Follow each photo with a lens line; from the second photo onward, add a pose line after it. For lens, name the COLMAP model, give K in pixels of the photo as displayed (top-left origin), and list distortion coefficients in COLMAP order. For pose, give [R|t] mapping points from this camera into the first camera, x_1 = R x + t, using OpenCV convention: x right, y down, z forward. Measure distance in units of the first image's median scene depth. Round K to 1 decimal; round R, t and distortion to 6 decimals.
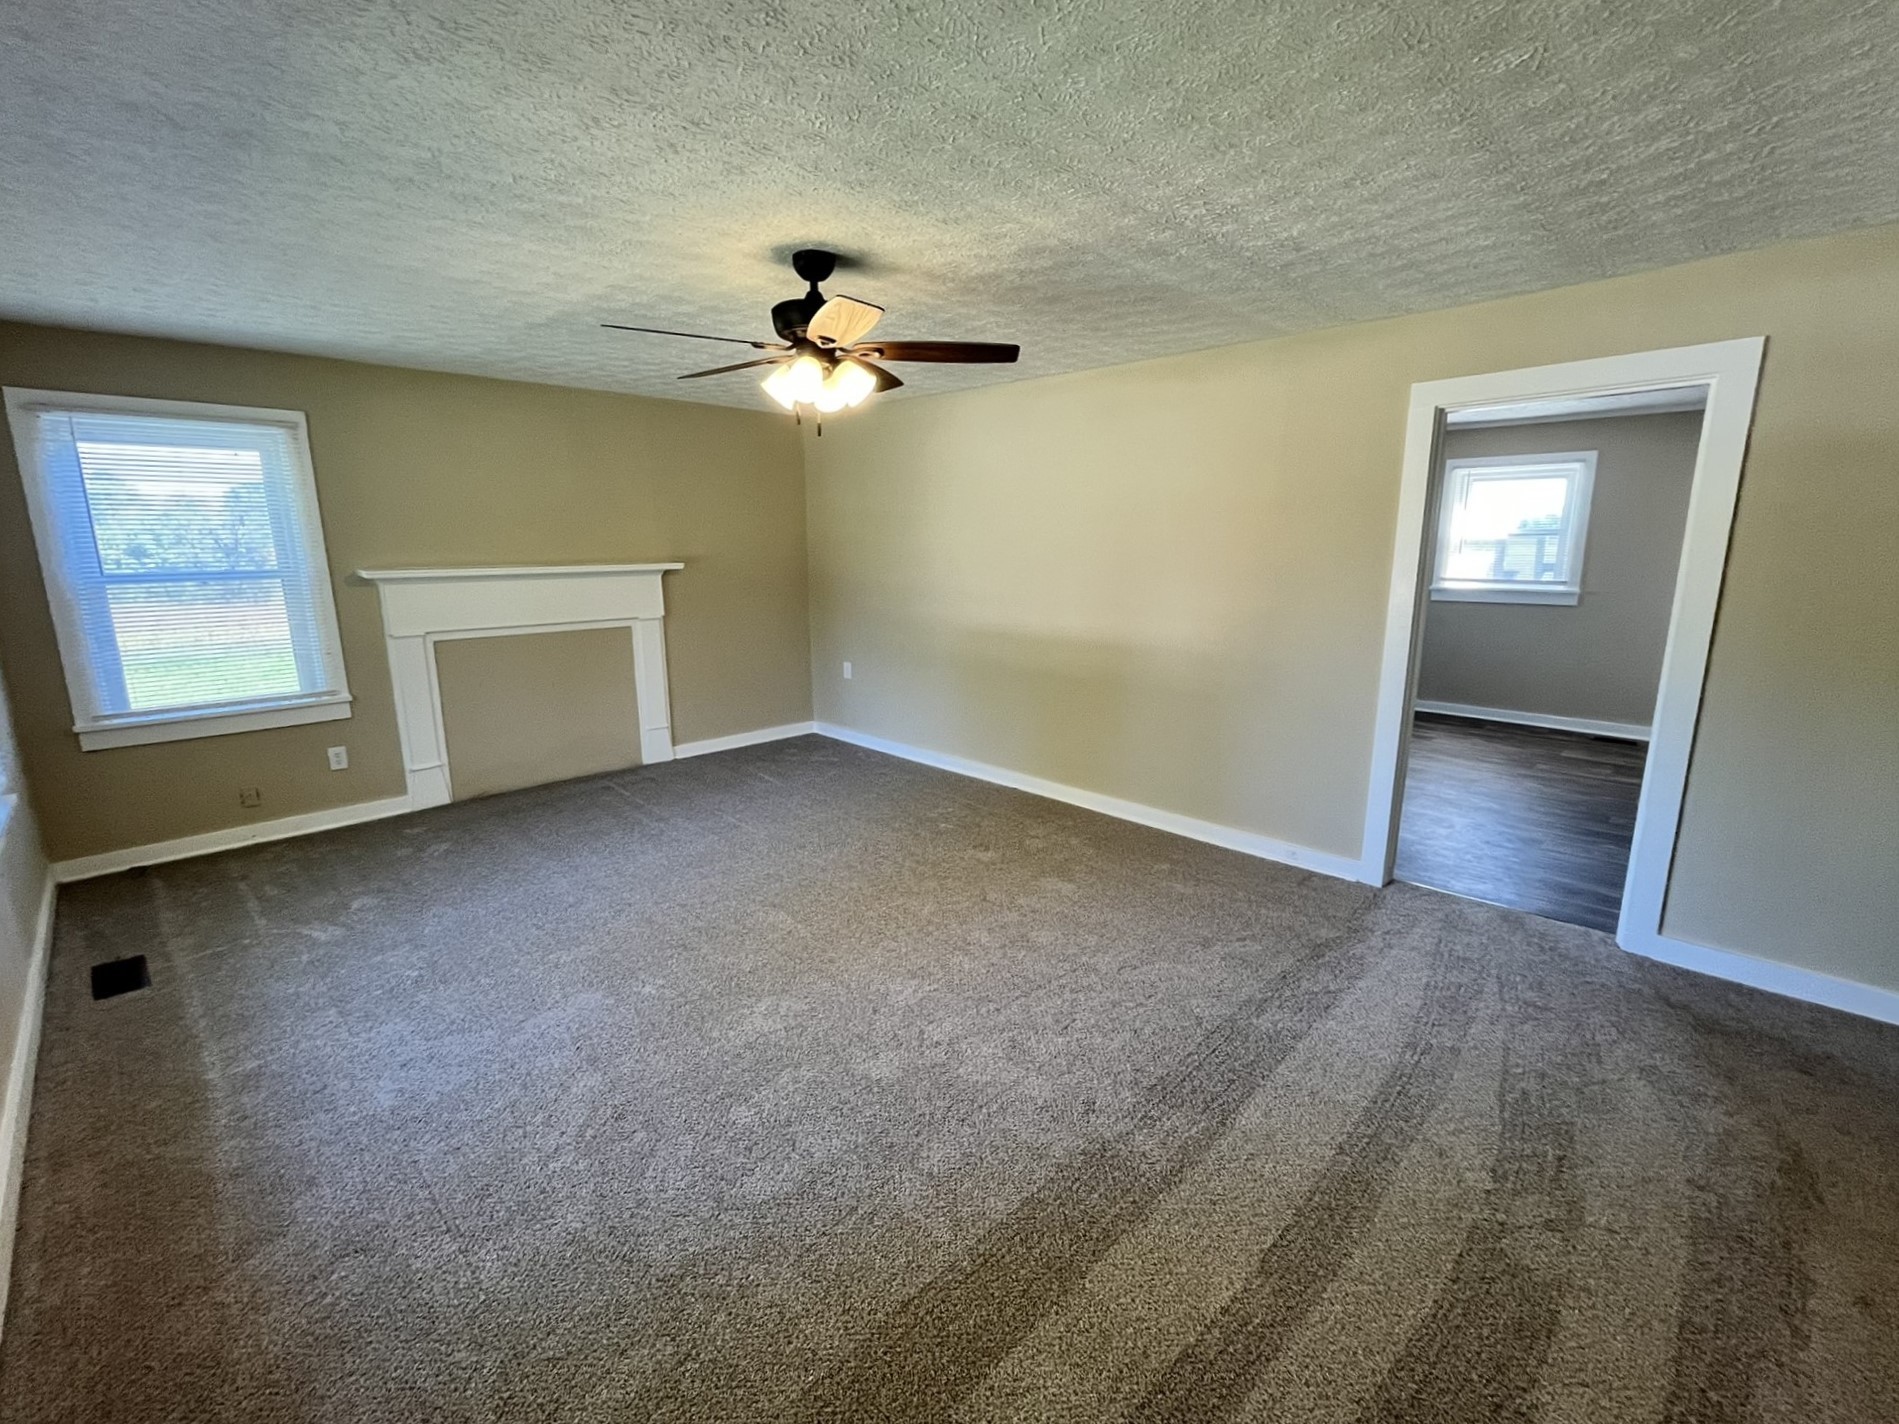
lens RADIAL K [[838.8, 0, 949.5], [0, 838.8, 712.0], [0, 0, 1]] dist [-0.000378, -0.000114]
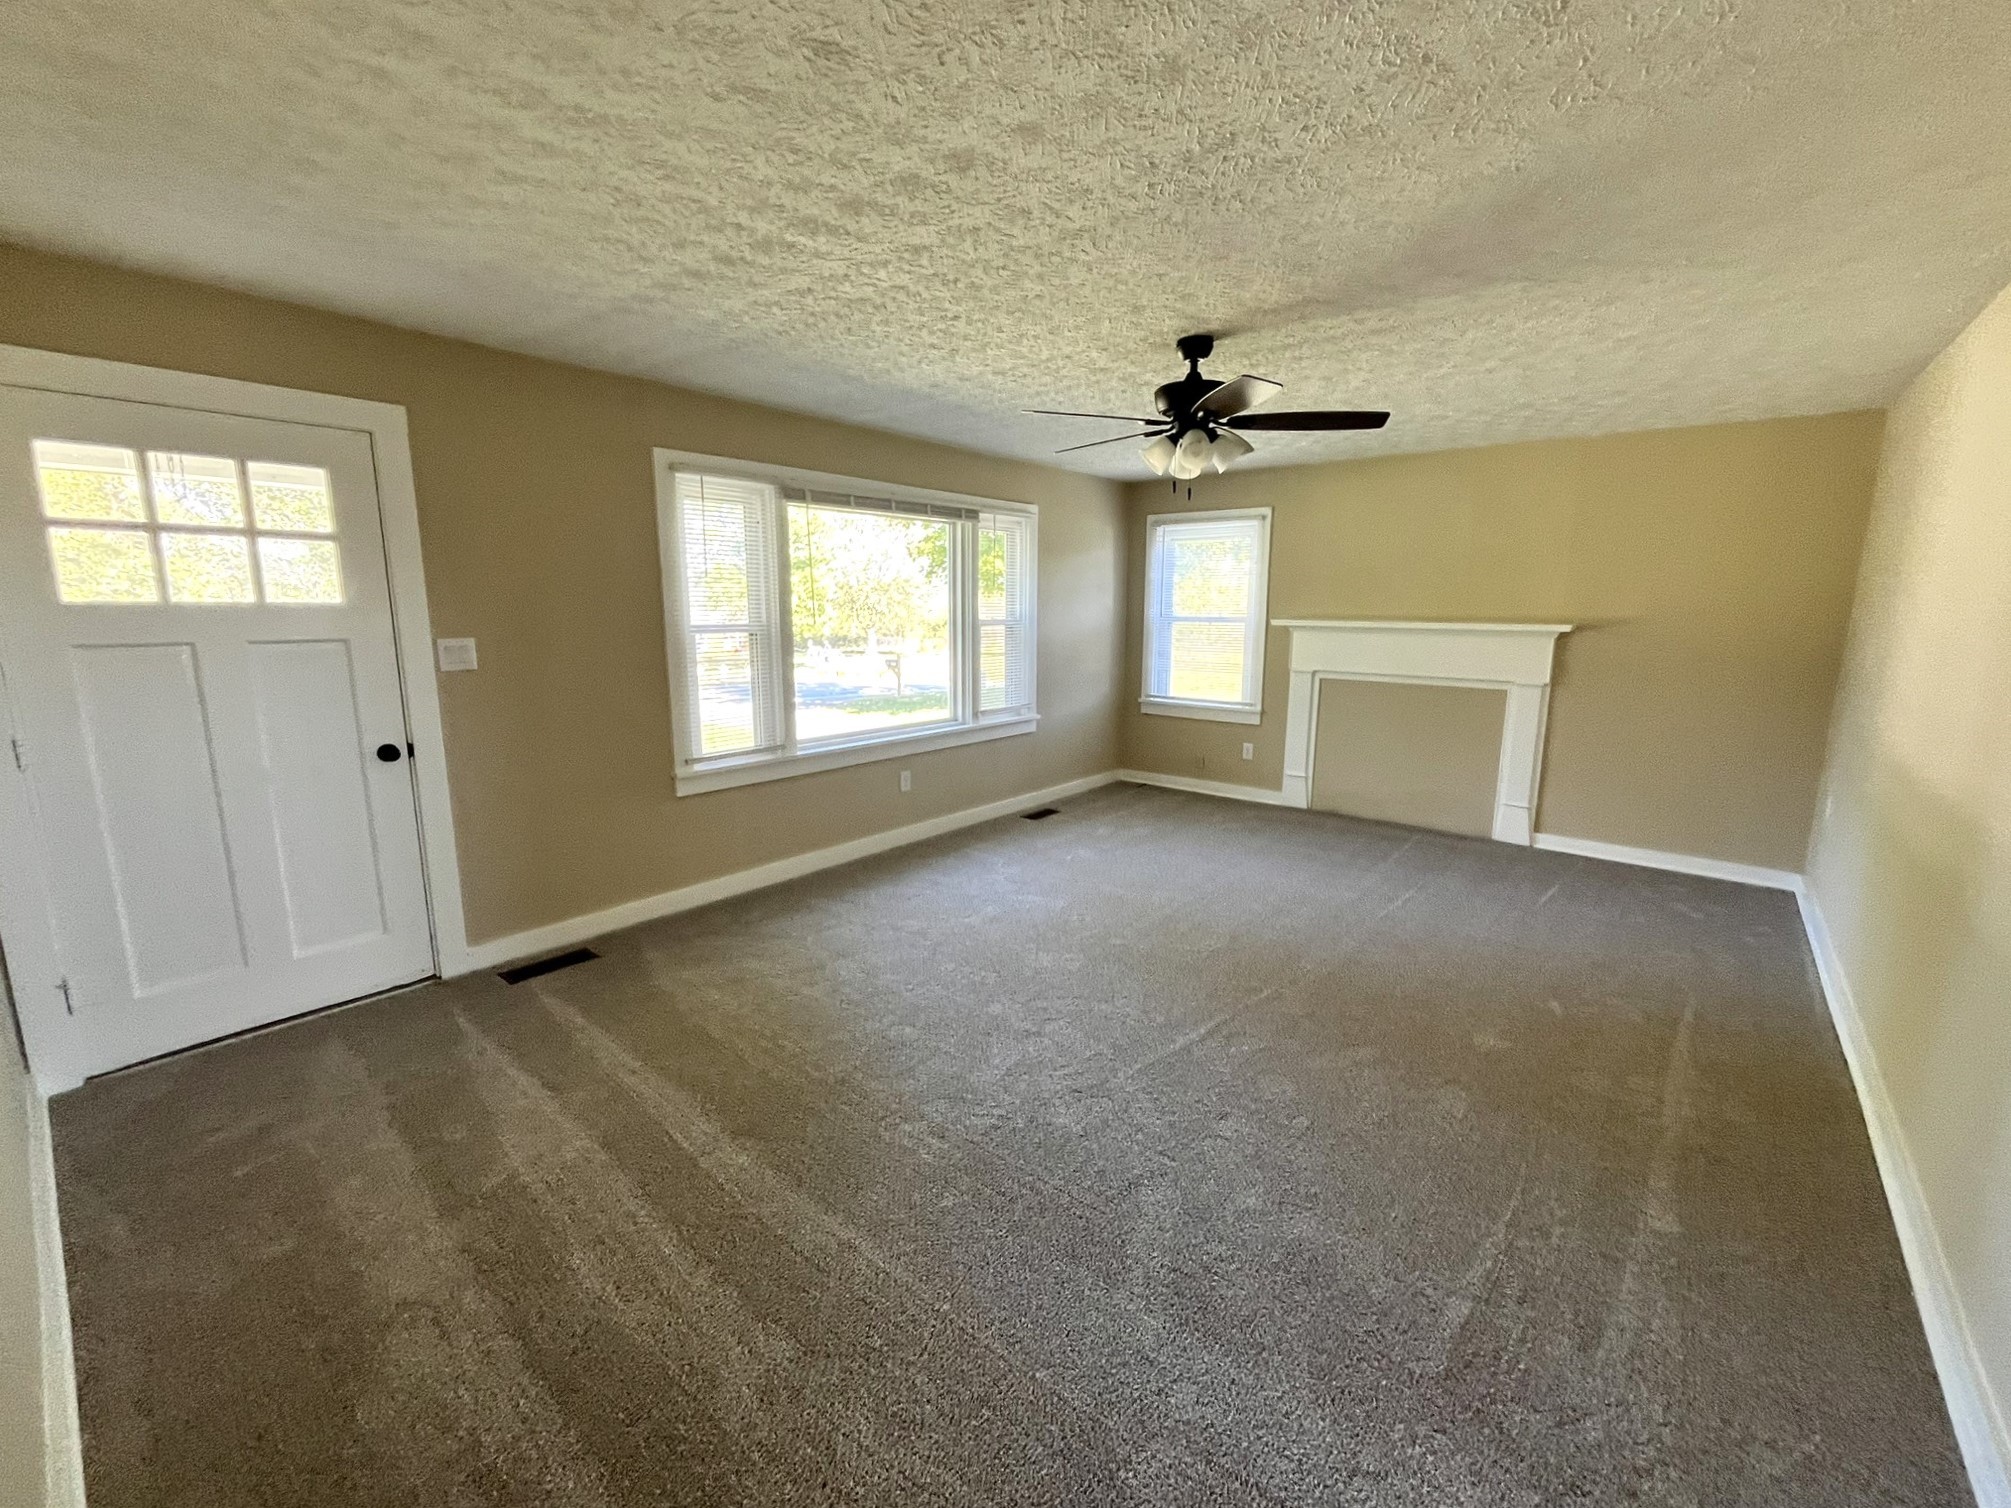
lens RADIAL K [[844.0, 0, 1005.5], [0, 844.0, 754.0], [0, 0, 1]] dist [0.000748, 0.000039]
pose [[0.071814, 0.181007, -0.980856, 0.605418], [-0.209229, 0.964249, 0.162624, -0.082867], [0.975226, 0.193545, 0.107119, 0.437599]]
